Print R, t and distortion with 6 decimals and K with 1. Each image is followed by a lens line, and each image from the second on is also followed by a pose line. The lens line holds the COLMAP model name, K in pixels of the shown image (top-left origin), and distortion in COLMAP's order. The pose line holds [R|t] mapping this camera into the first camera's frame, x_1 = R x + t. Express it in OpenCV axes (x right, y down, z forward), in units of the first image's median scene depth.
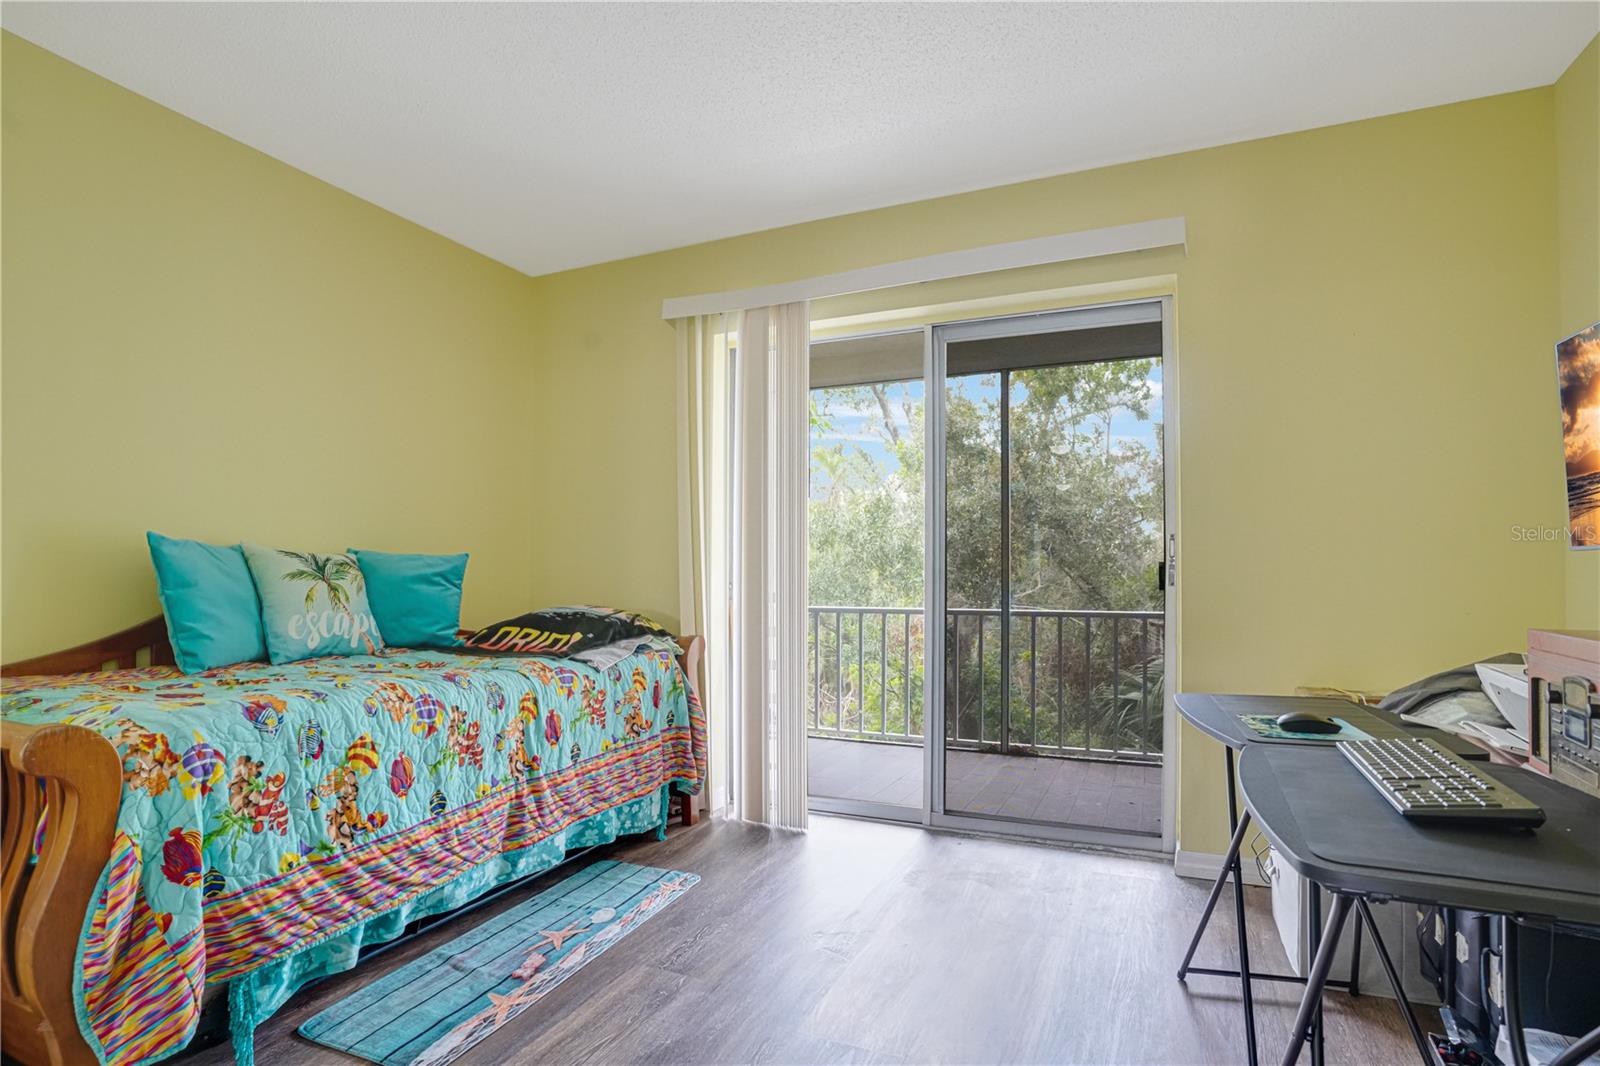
lens RADIAL K [[822.1, 0, 800.0], [0, 822.1, 533.0], [0, 0, 1]] dist [-0.069256, 0.027622]
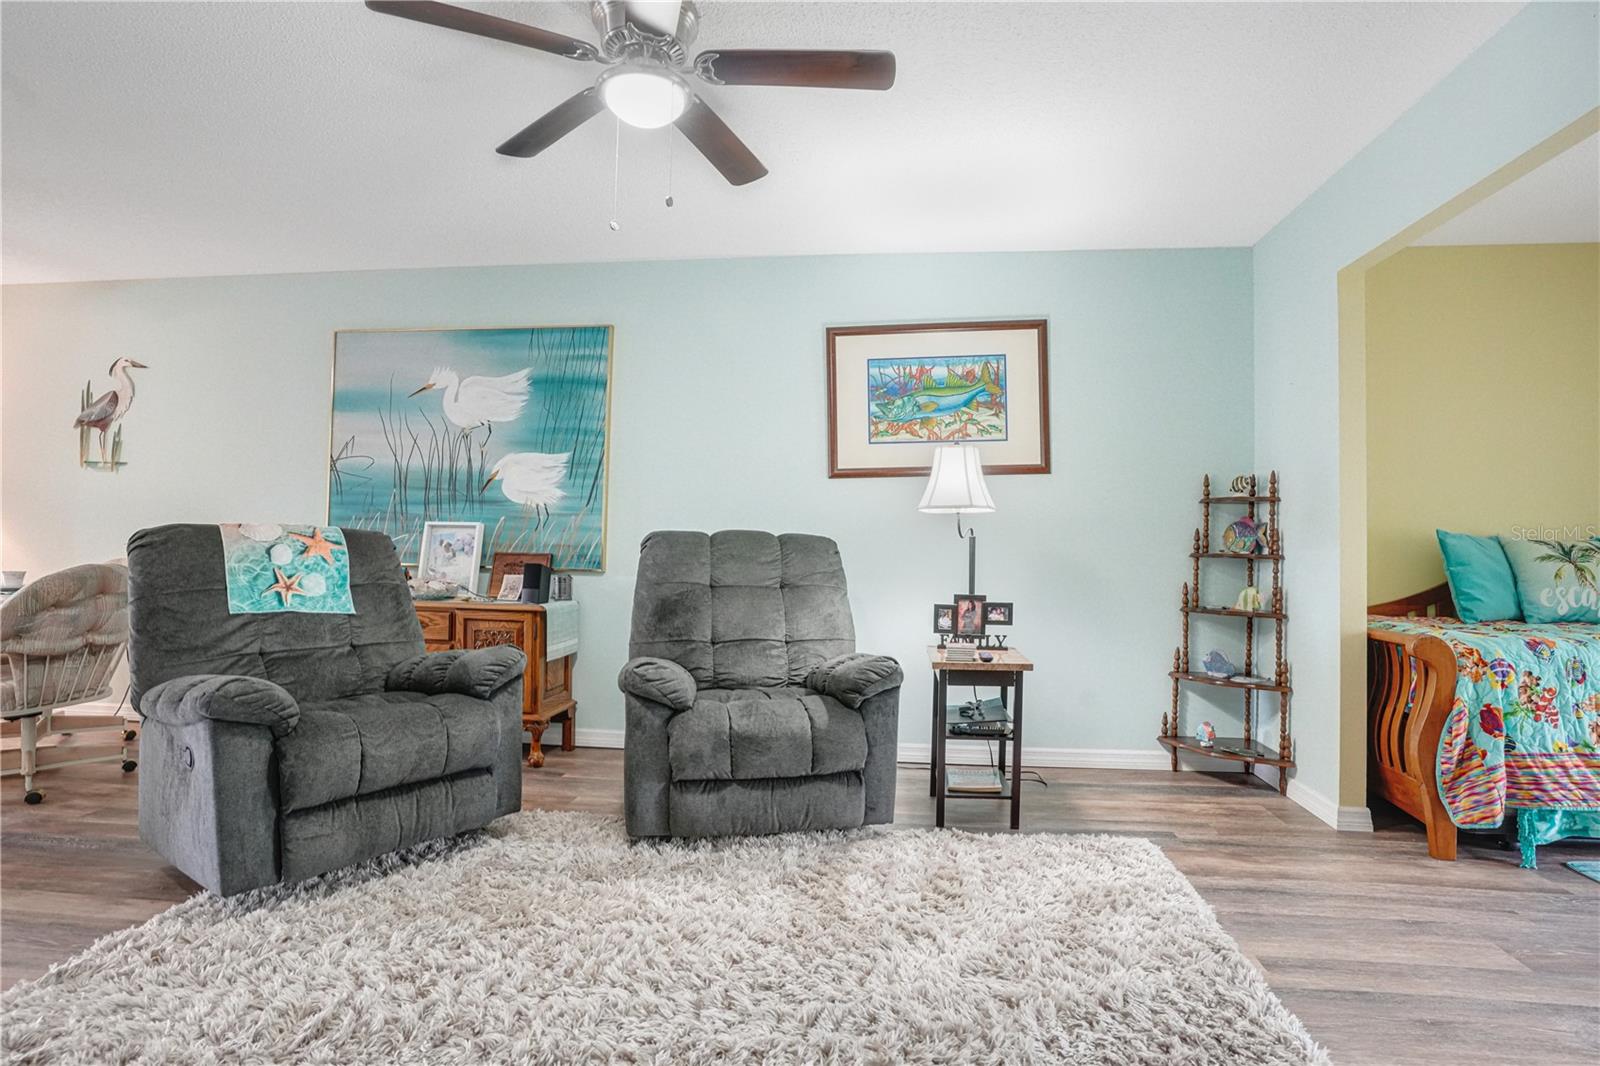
lens RADIAL K [[822.1, 0, 800.0], [0, 822.1, 533.0], [0, 0, 1]] dist [-0.069256, 0.027622]
pose [[0.292969, -0.012054, -0.956046, 0.377273], [0.035832, 0.999357, -0.001620, -0.045652], [0.955450, -0.033782, 0.293213, -0.813730]]
